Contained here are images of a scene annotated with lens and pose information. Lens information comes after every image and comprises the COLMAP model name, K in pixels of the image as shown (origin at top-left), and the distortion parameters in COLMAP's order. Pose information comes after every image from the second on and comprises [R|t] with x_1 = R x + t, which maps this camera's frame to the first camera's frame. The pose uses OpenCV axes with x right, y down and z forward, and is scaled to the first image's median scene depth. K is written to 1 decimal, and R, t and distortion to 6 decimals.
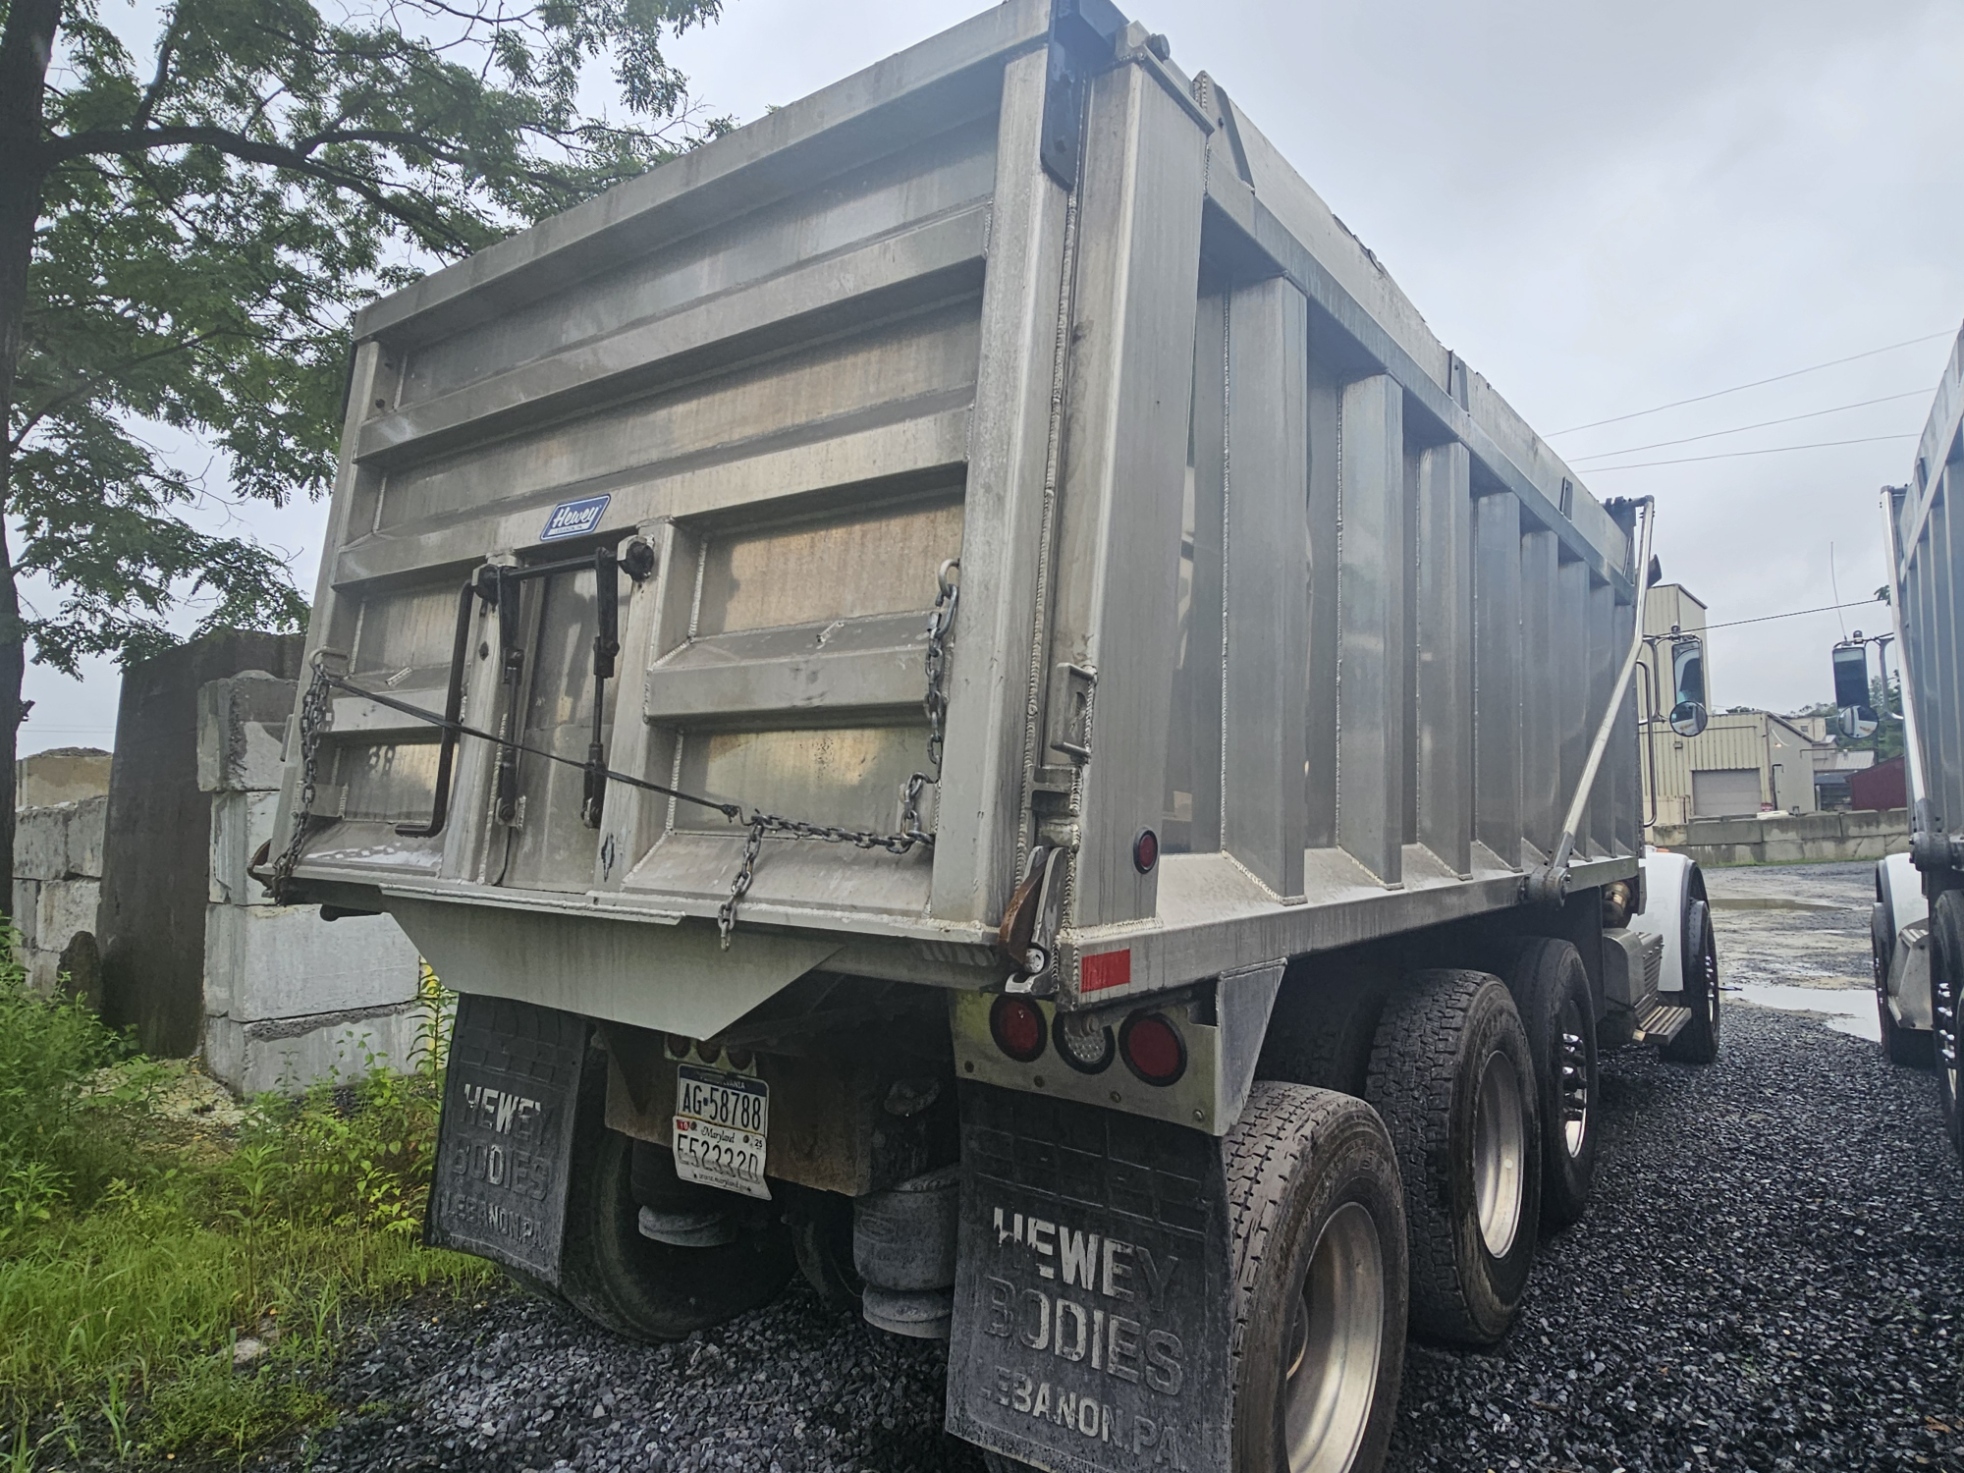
lens RADIAL K [[1182.9, 0, 1006.4], [0, 1182.9, 749.7], [0, 0, 1]] dist [0.010136, -0.009126]
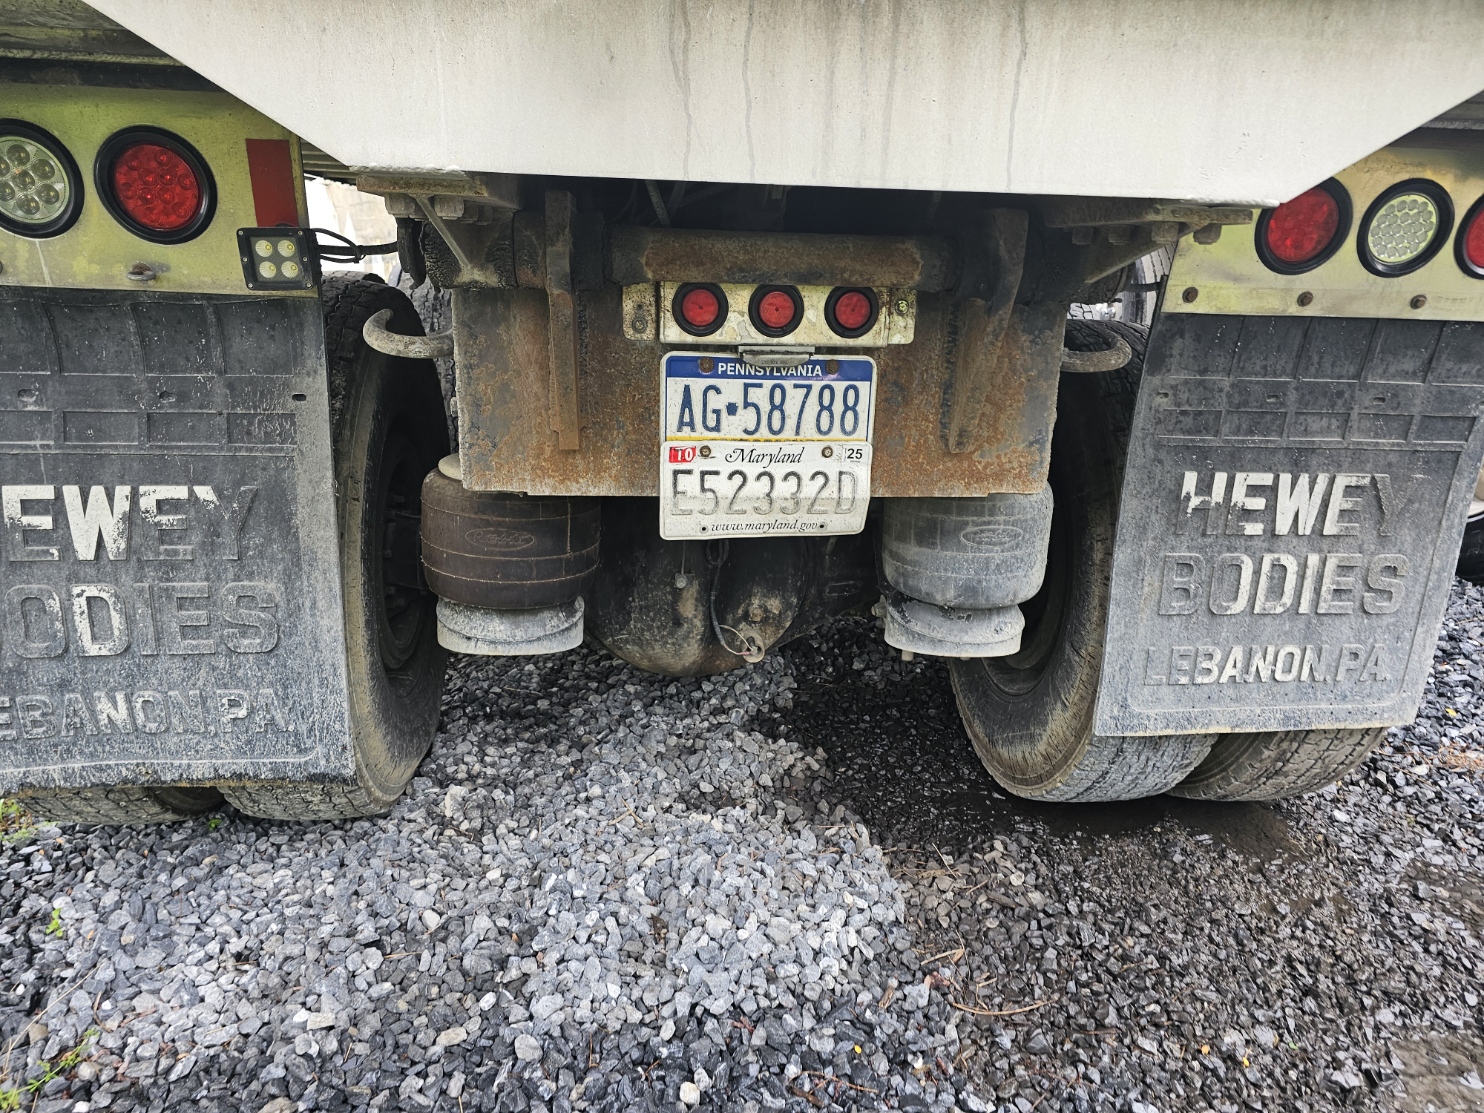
lens RADIAL K [[995.8, 0, 757.9], [0, 995.8, 558.4], [0, 0, 1]] dist [0.061730, -0.052590]
pose [[0.740777, -0.193747, 0.643204, -0.695784], [-0.048020, 0.939781, 0.338388, 0.231405], [-0.670032, -0.281557, 0.686864, 0.731028]]
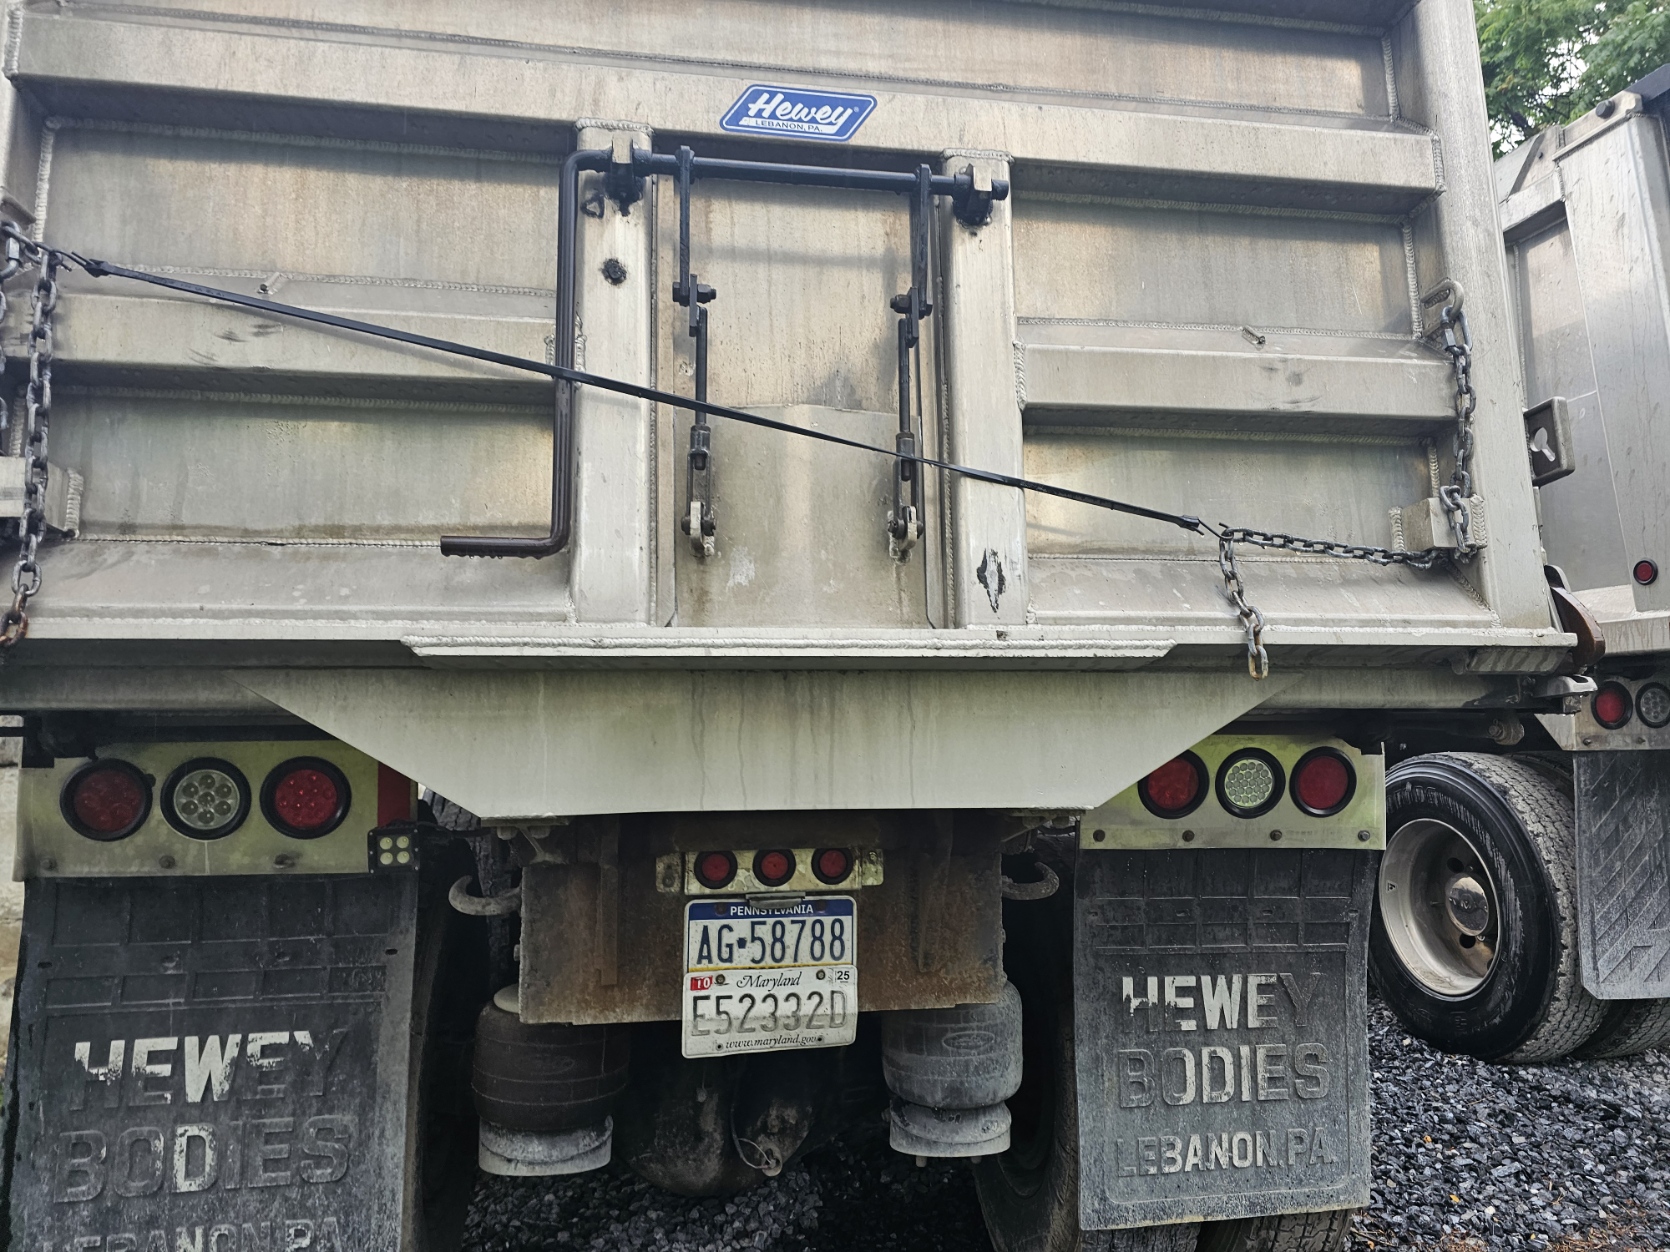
lens RADIAL K [[1120.6, 0, 854.6], [0, 1120.6, 650.7], [0, 0, 1]] dist [0.061730, -0.052590]
pose [[0.706672, 0.016987, 0.707337, -0.848388], [-0.020983, 0.999775, -0.003047, 0.130470], [-0.707230, -0.012689, 0.706870, 0.521070]]
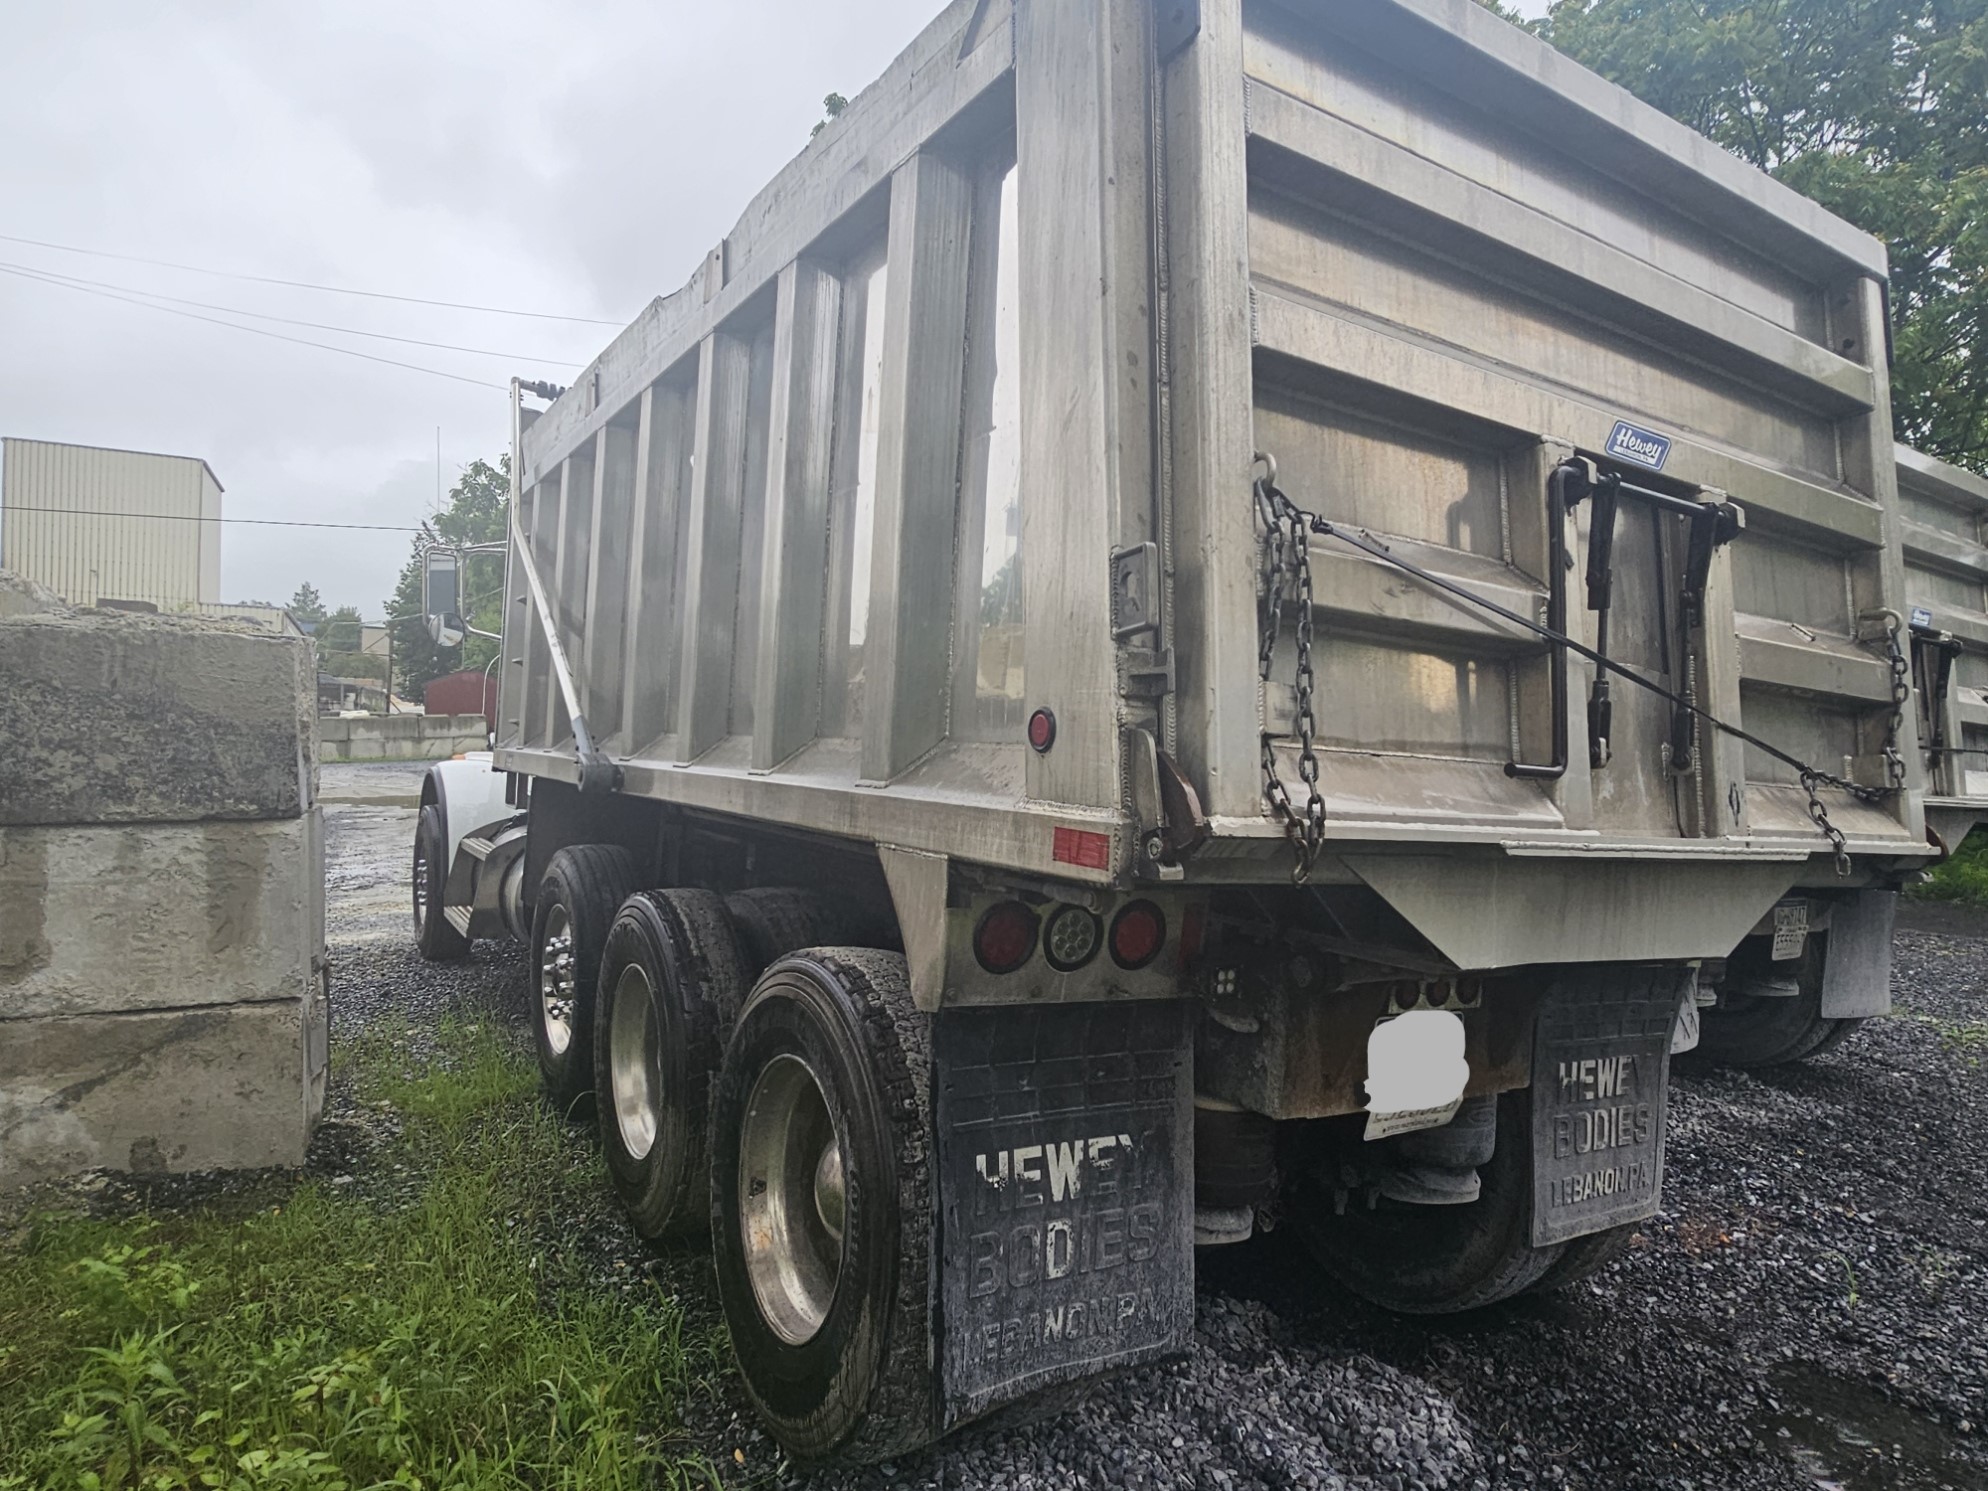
lens RADIAL K [[1197.4, 0, 1009.2], [0, 1197.4, 762.9], [0, 0, 1]] dist [0.010136, -0.009126]
pose [[0.387762, 0.008731, 0.921718, -1.505498], [-0.101364, 0.994294, 0.033225, 0.078697], [-0.916169, -0.106313, 0.386435, 1.113587]]
